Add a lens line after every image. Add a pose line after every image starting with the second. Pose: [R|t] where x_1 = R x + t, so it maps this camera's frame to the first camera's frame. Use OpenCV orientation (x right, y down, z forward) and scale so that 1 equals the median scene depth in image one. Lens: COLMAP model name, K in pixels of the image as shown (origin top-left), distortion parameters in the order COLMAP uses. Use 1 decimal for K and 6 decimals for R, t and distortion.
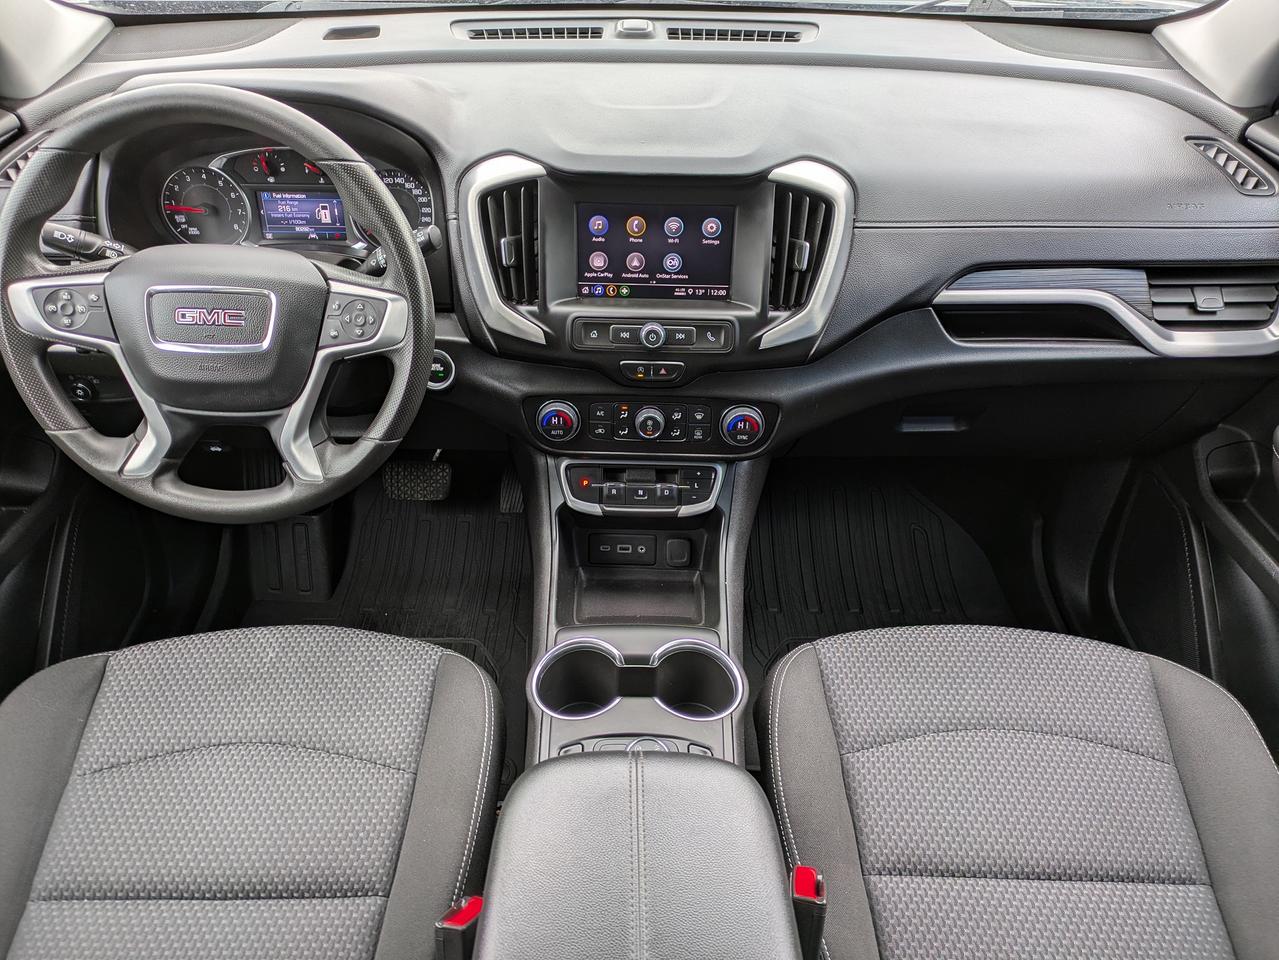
lens RADIAL K [[939.2, 0, 647.1], [0, 939.2, 475.8], [0, 0, 1]] dist [0.039566, -0.075709]
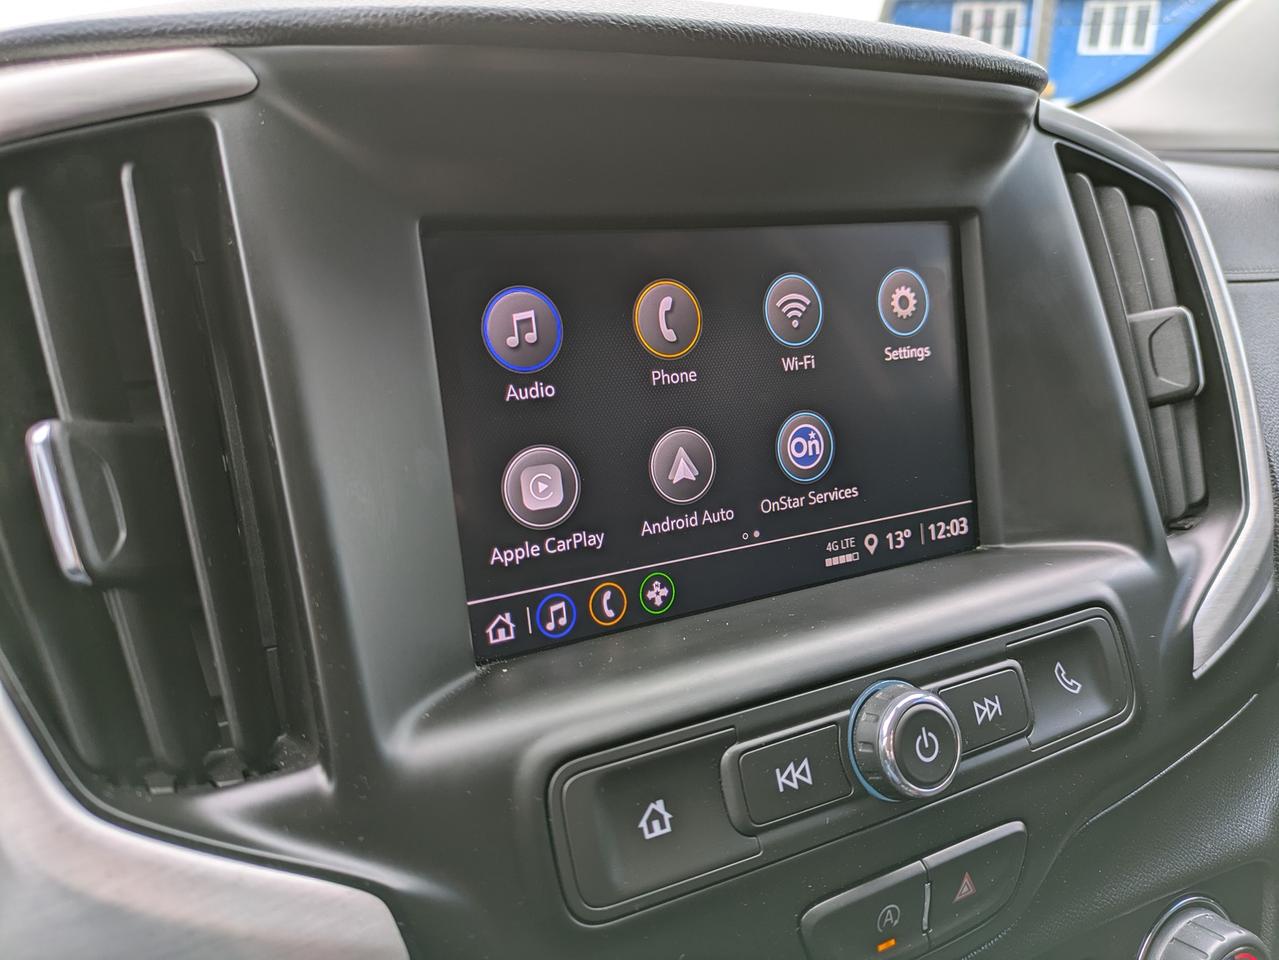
lens RADIAL K [[958.5, 0, 624.9], [0, 958.5, 494.2], [0, 0, 1]] dist [-0.004694, -0.009781]
pose [[0.867965, -0.159896, 0.470182, -0.139989], [0.321091, 0.902934, -0.285676, -0.153150], [-0.378865, 0.398927, 0.835056, 0.792448]]
